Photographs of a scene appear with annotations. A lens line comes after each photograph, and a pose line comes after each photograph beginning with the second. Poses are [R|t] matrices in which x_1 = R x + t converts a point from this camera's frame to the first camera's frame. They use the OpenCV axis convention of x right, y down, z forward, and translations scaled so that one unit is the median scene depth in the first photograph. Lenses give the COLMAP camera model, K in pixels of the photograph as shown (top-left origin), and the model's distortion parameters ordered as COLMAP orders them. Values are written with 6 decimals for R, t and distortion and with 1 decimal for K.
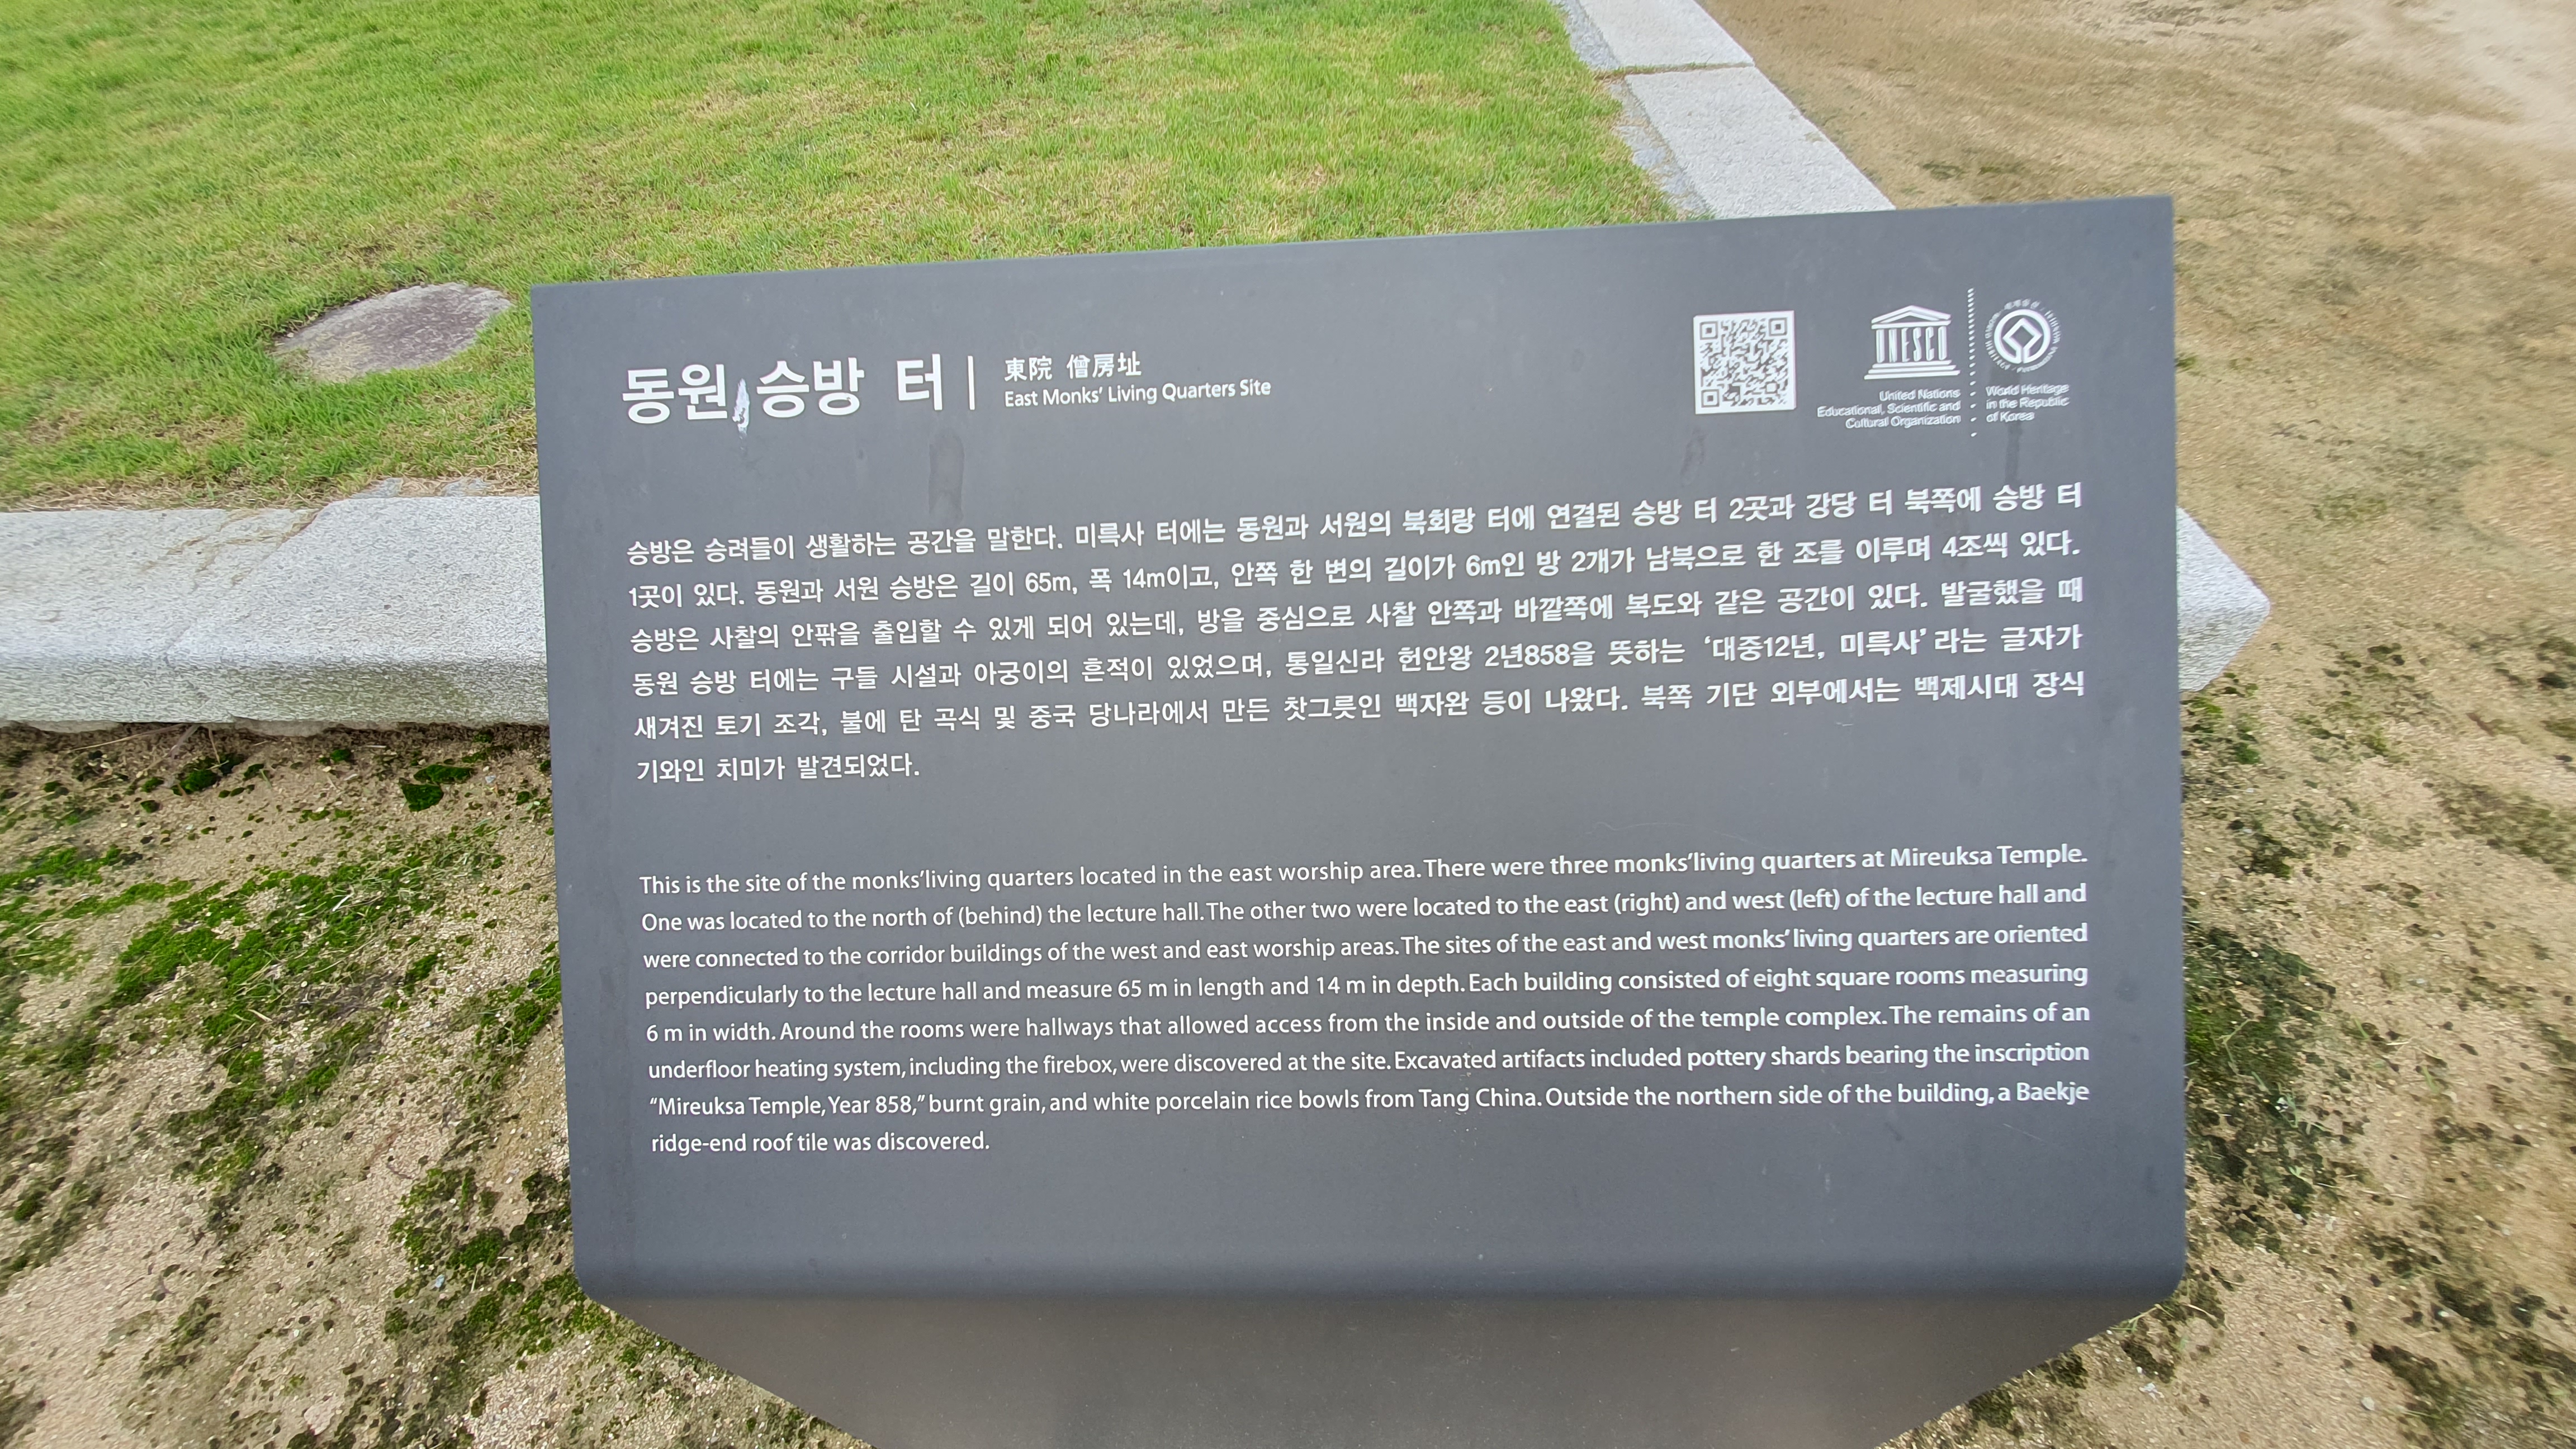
lens RADIAL K [[1040.0, 0, 1276.5], [0, 1040.0, 708.6], [0, 0, 1]] dist [0.020117, -0.004930]
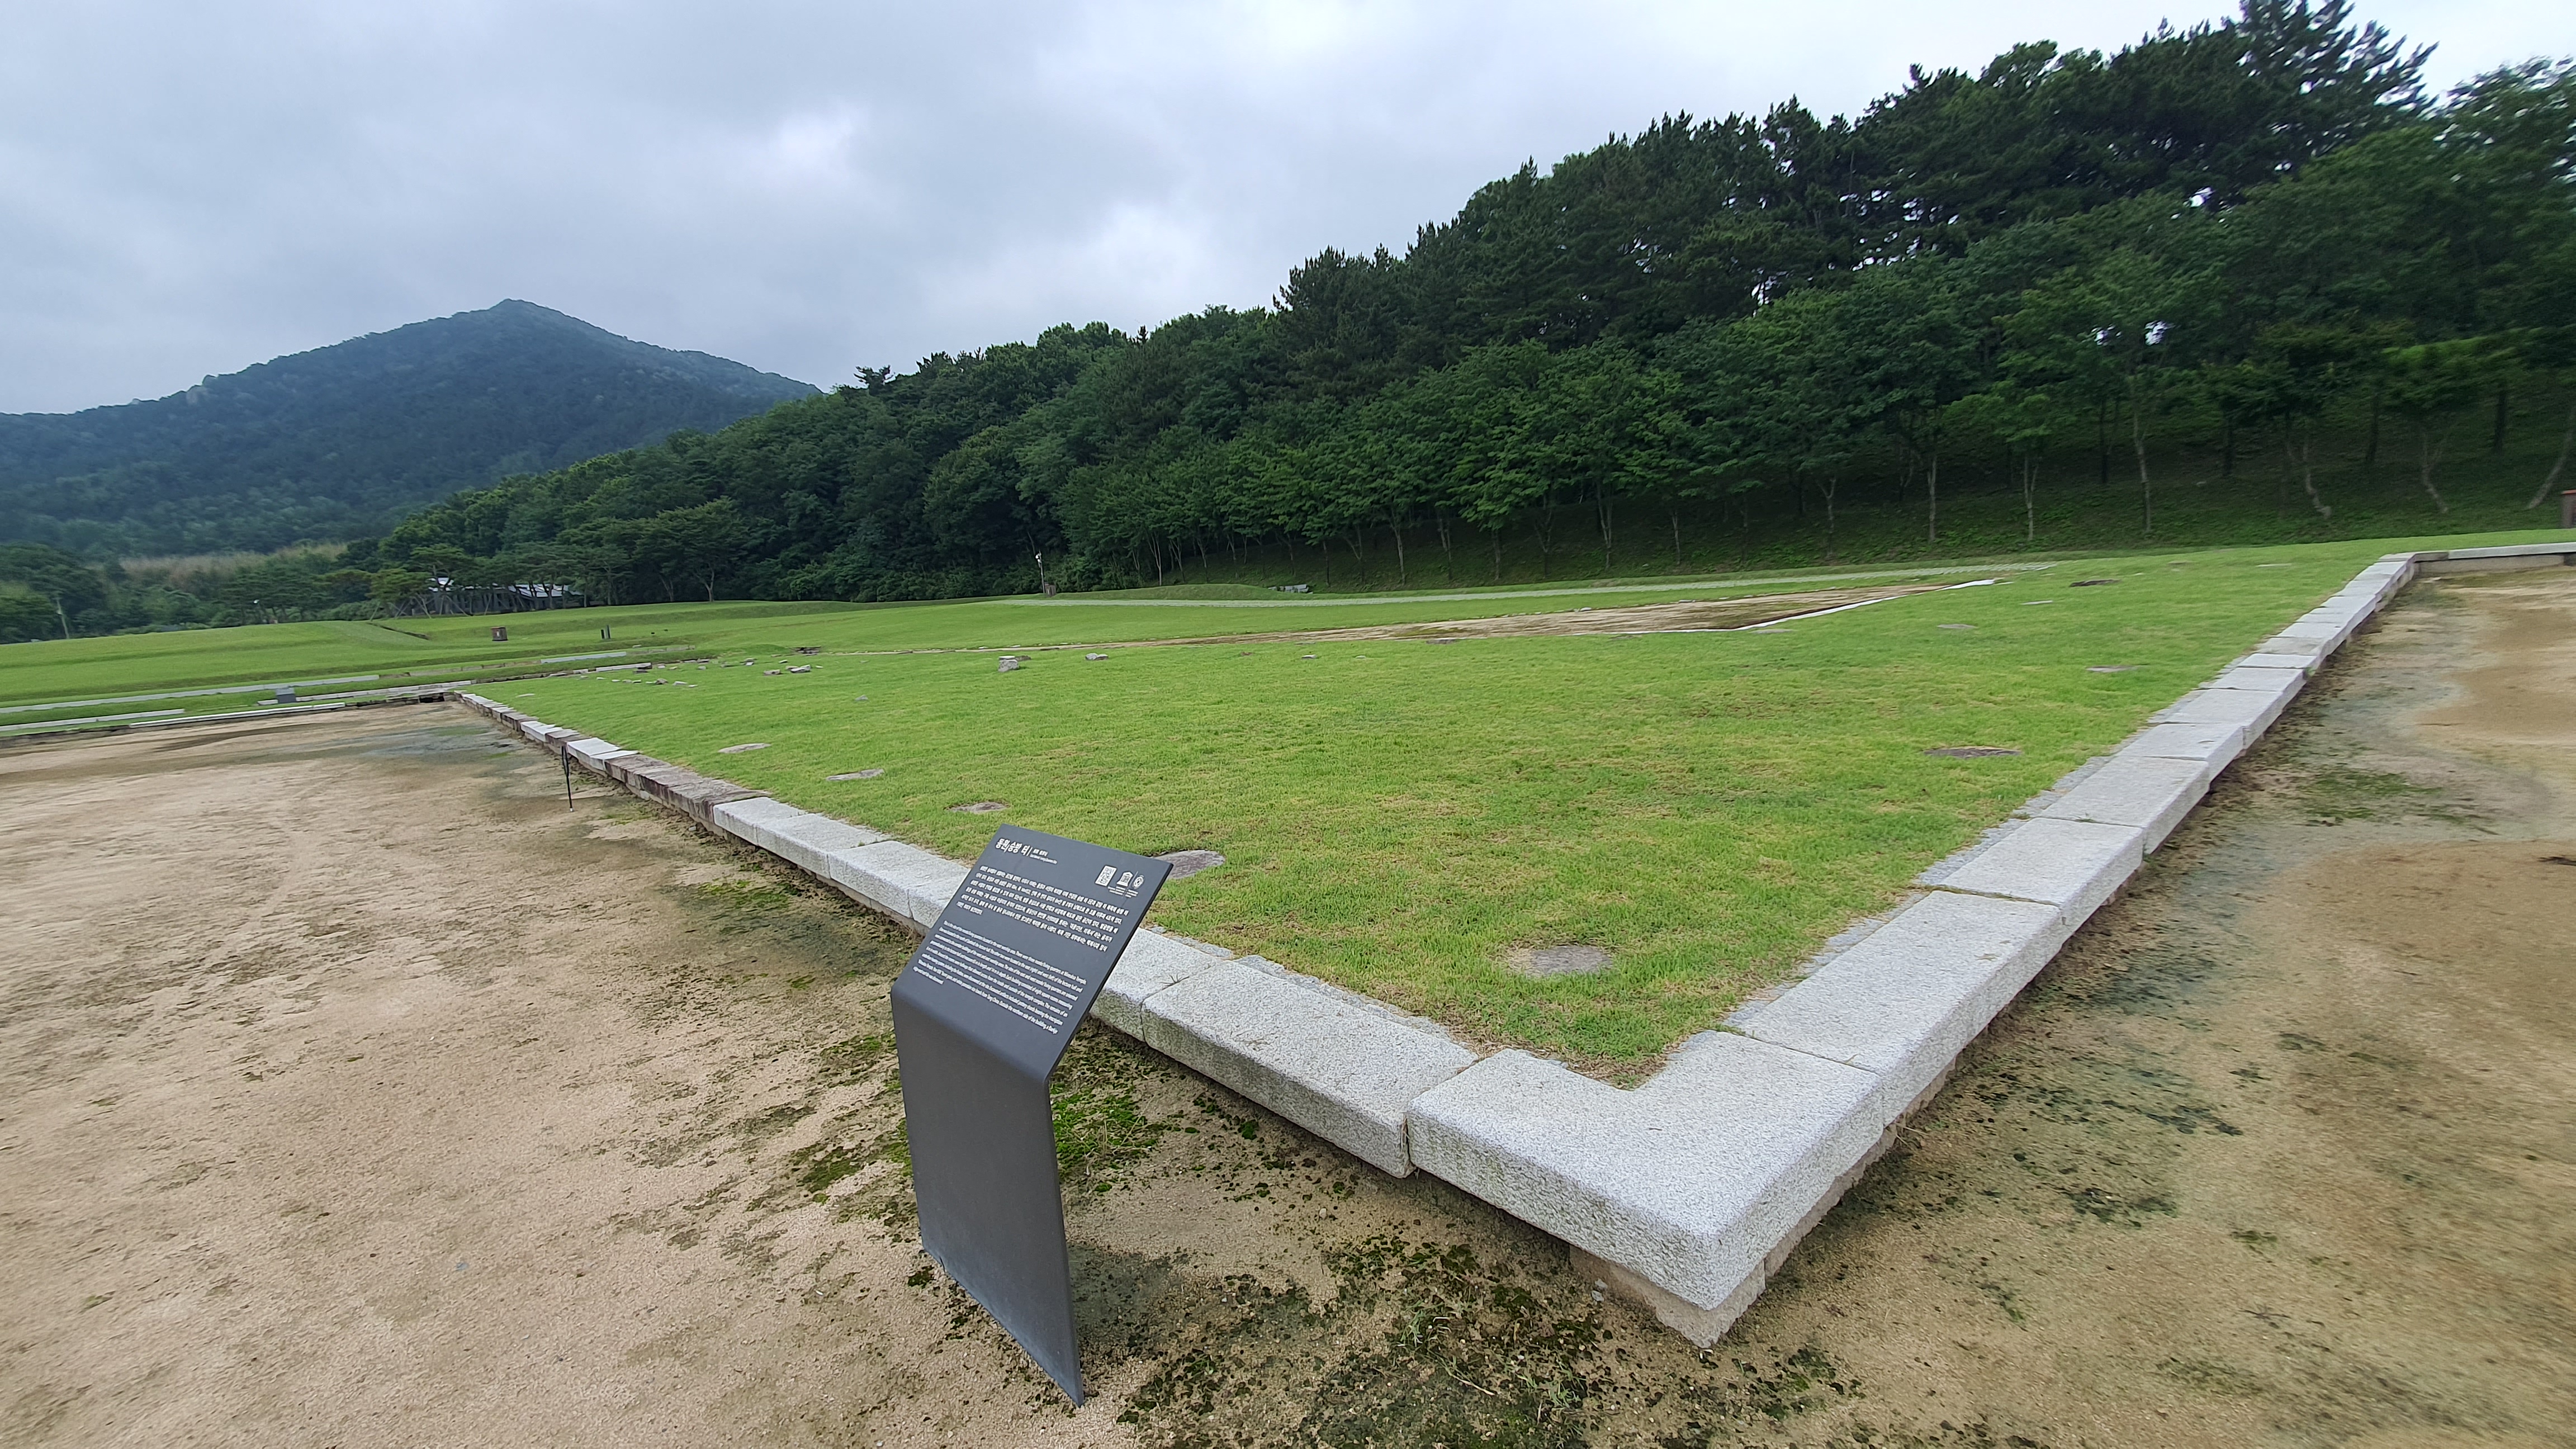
lens RADIAL K [[1040.0, 0, 1276.5], [0, 1040.0, 708.6], [0, 0, 1]] dist [0.020117, -0.004930]
pose [[0.687870, 0.089855, -0.720250, 1.717853], [-0.490189, 0.789338, -0.369677, 0.177478], [0.535303, 0.607348, 0.587008, -0.733689]]
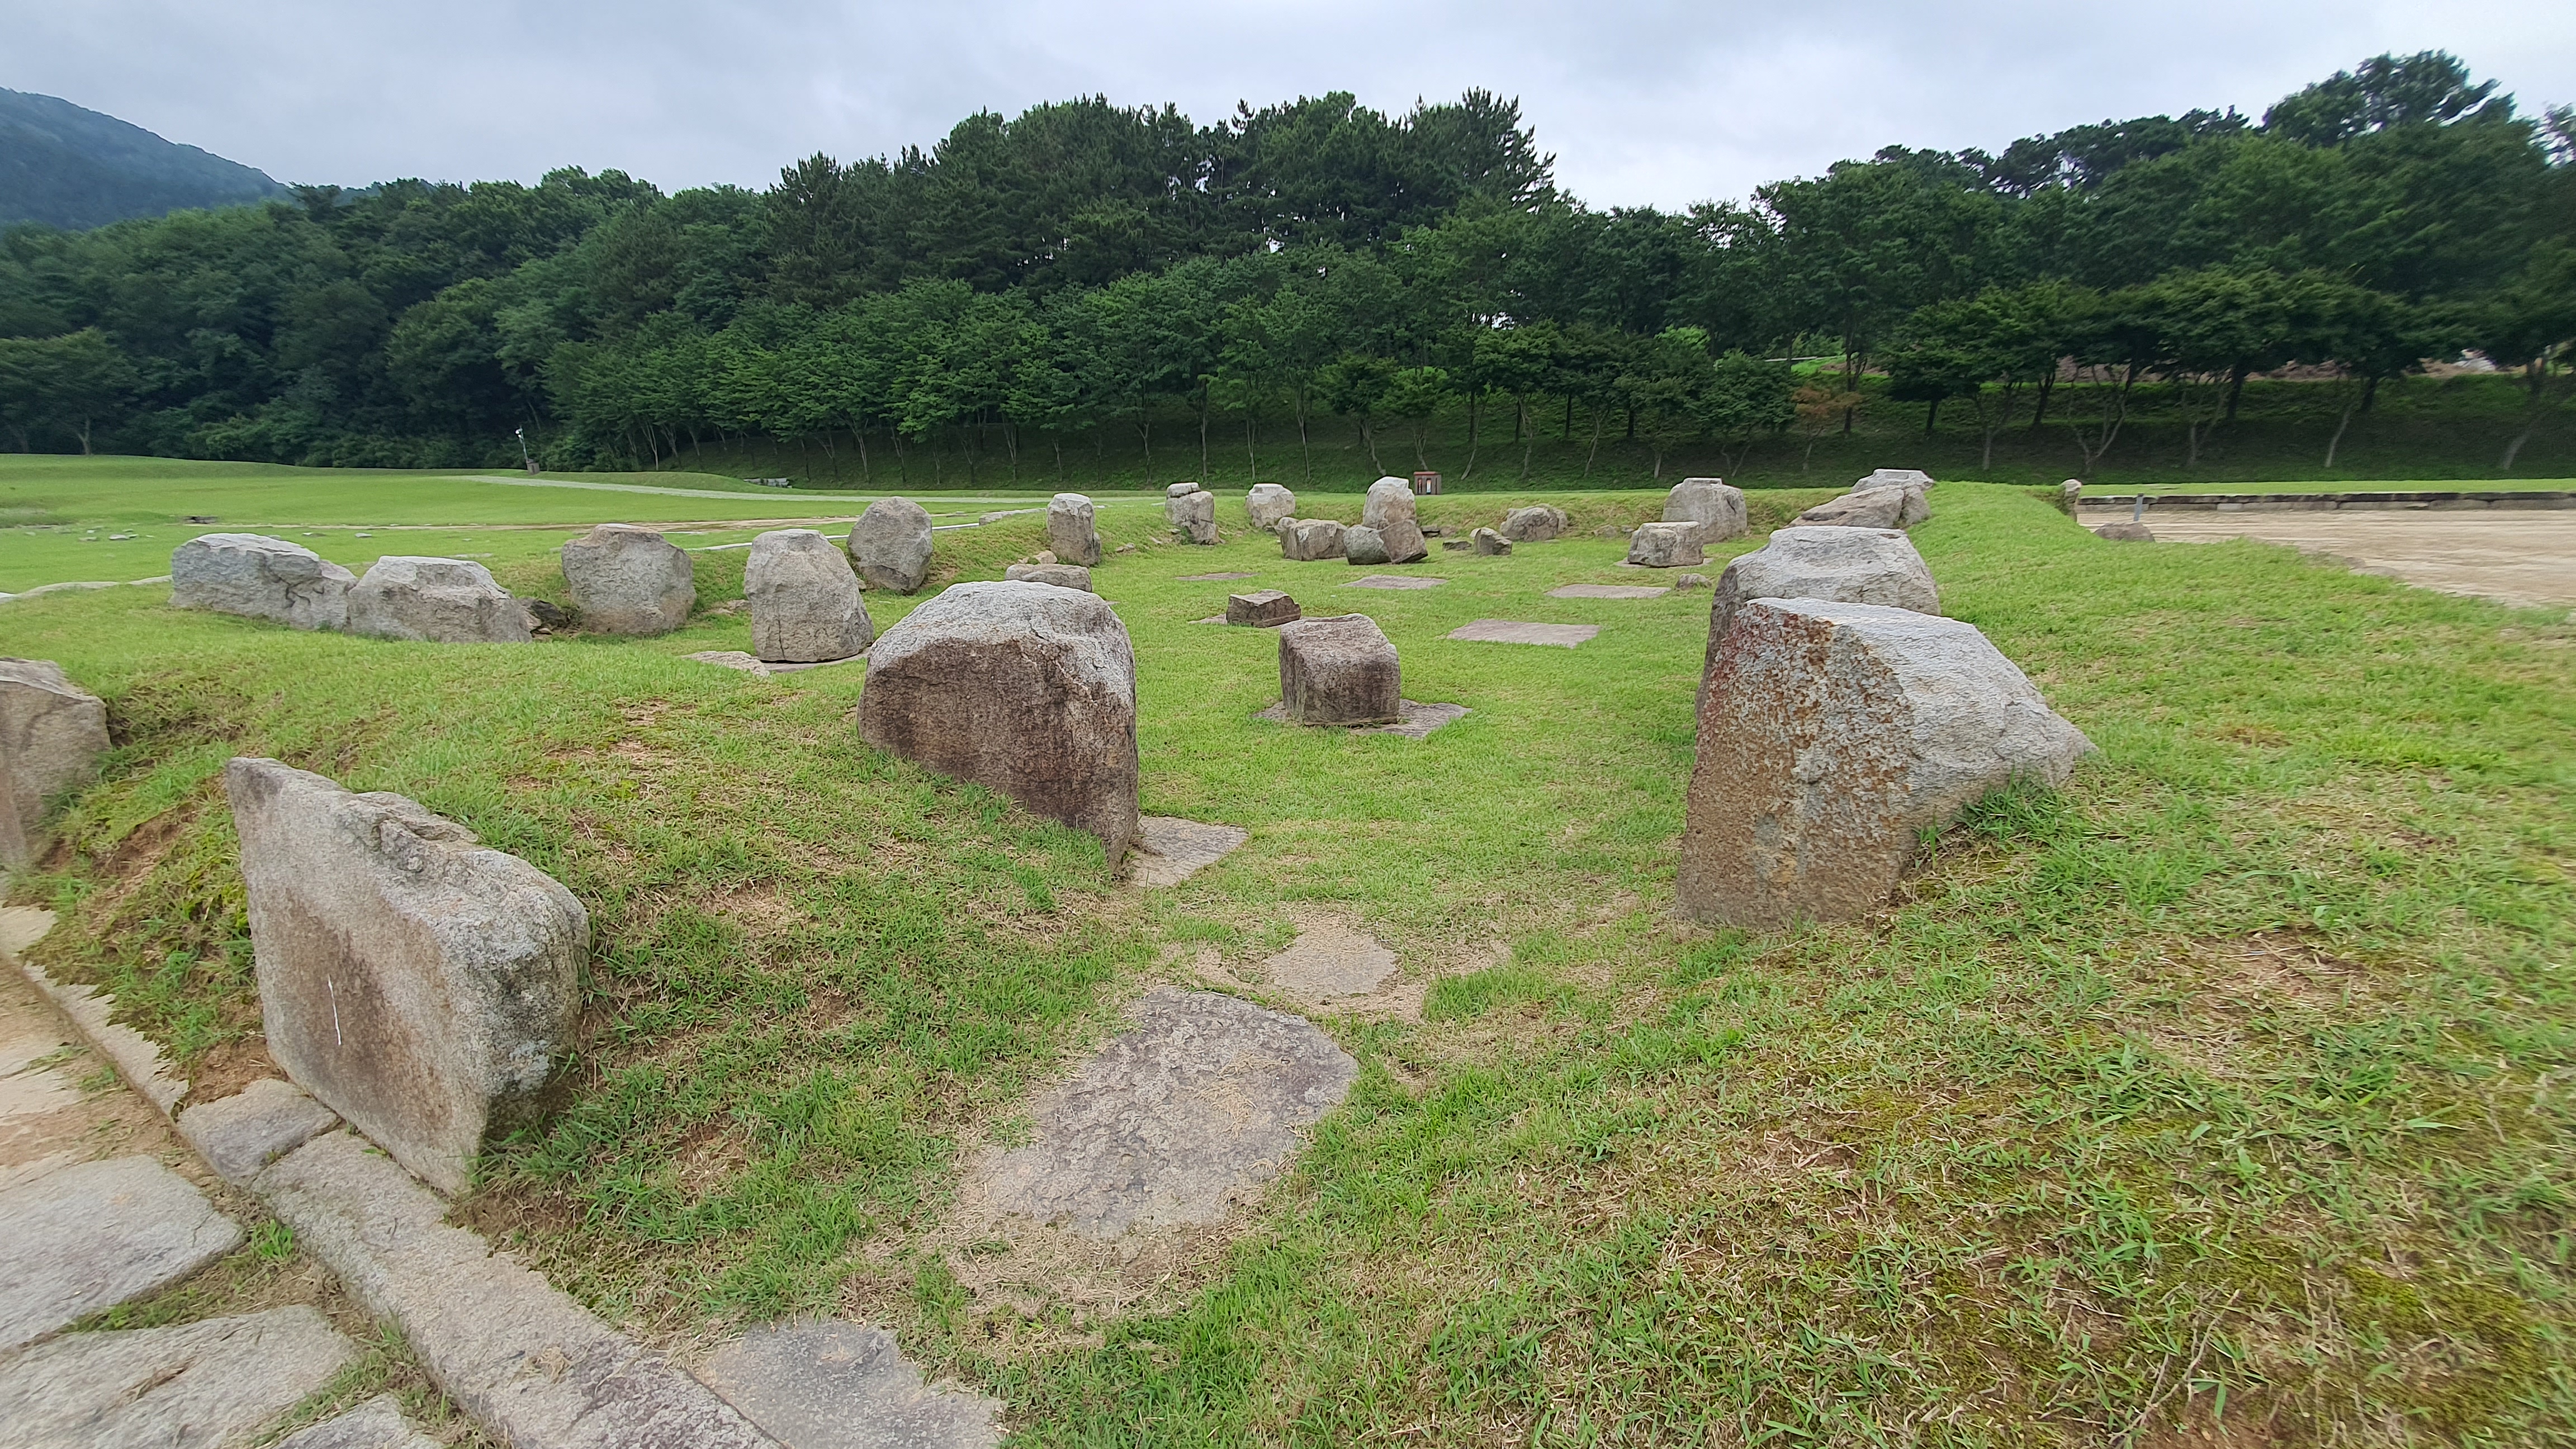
lens RADIAL K [[1040.0, 0, 1276.5], [0, 1040.0, 708.6], [0, 0, 1]] dist [0.020117, -0.004930]
pose [[0.881219, 0.145678, -0.449700, 2.473121], [-0.355891, 0.830588, -0.428328, 0.213362], [0.311118, 0.537496, 0.783776, -0.853496]]
